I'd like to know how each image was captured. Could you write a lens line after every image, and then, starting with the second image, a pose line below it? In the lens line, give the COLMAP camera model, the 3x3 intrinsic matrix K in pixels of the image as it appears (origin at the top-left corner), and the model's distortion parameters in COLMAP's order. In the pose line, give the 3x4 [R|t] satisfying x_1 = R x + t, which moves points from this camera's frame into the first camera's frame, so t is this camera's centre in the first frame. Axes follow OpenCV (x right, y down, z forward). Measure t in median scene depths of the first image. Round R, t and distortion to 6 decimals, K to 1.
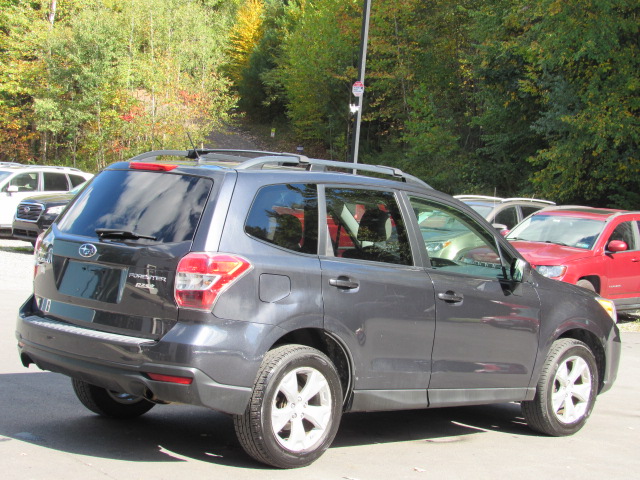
lens RADIAL K [[1370.2, 0, 320.0], [0, 1370.2, 240.0], [0, 0, 1]] dist [-0.128040, 0.378112]
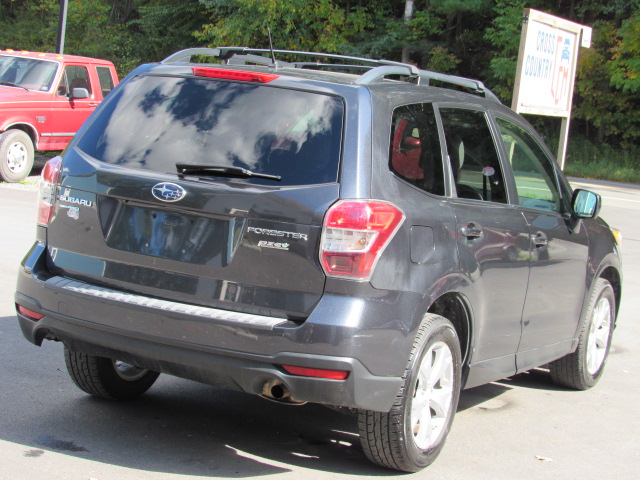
lens RADIAL K [[1370.2, 0, 320.0], [0, 1370.2, 240.0], [0, 0, 1]] dist [-0.128040, 0.378112]
pose [[0.954156, -0.007861, 0.299207, -0.293674], [-0.020872, 0.995474, 0.092715, -0.033975], [-0.298582, -0.094710, 0.949673, 0.274913]]
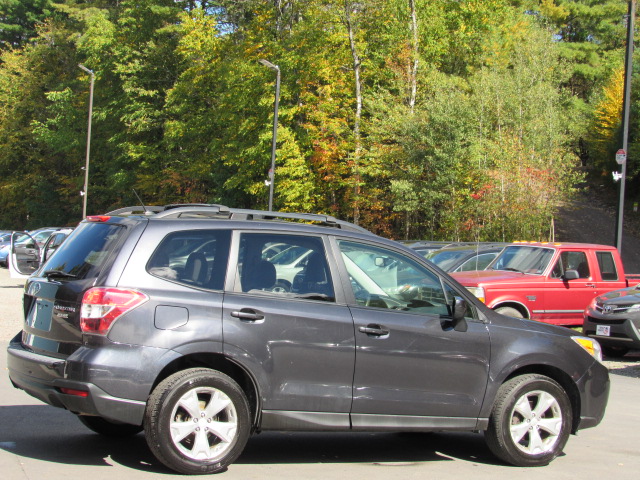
lens RADIAL K [[1370.2, 0, 320.0], [0, 1370.2, 240.0], [0, 0, 1]] dist [-0.128040, 0.378112]
pose [[0.953585, -0.023914, -0.300173, 0.411652], [0.005973, 0.998147, -0.060547, 0.037674], [0.301065, 0.055944, 0.951961, -0.074339]]
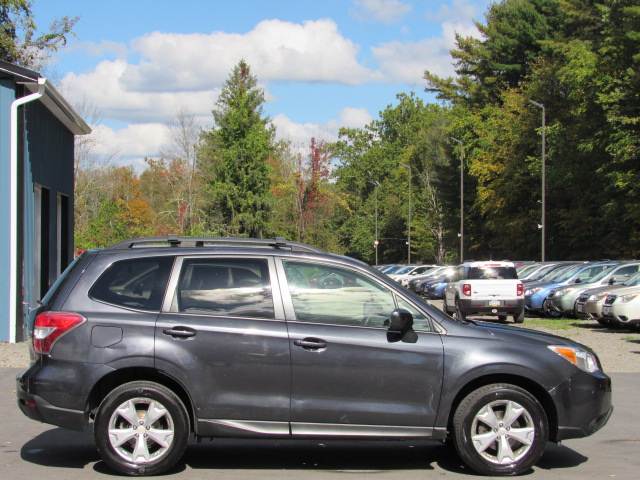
lens RADIAL K [[1372.1, 0, 320.0], [0, 1372.1, 240.0], [0, 0, 1]] dist [-0.058890, -0.350228]
pose [[0.758873, -0.082643, -0.645974, 0.923475], [0.029540, 0.995263, -0.092626, 0.066179], [0.650569, 0.051209, 0.757719, 0.114666]]
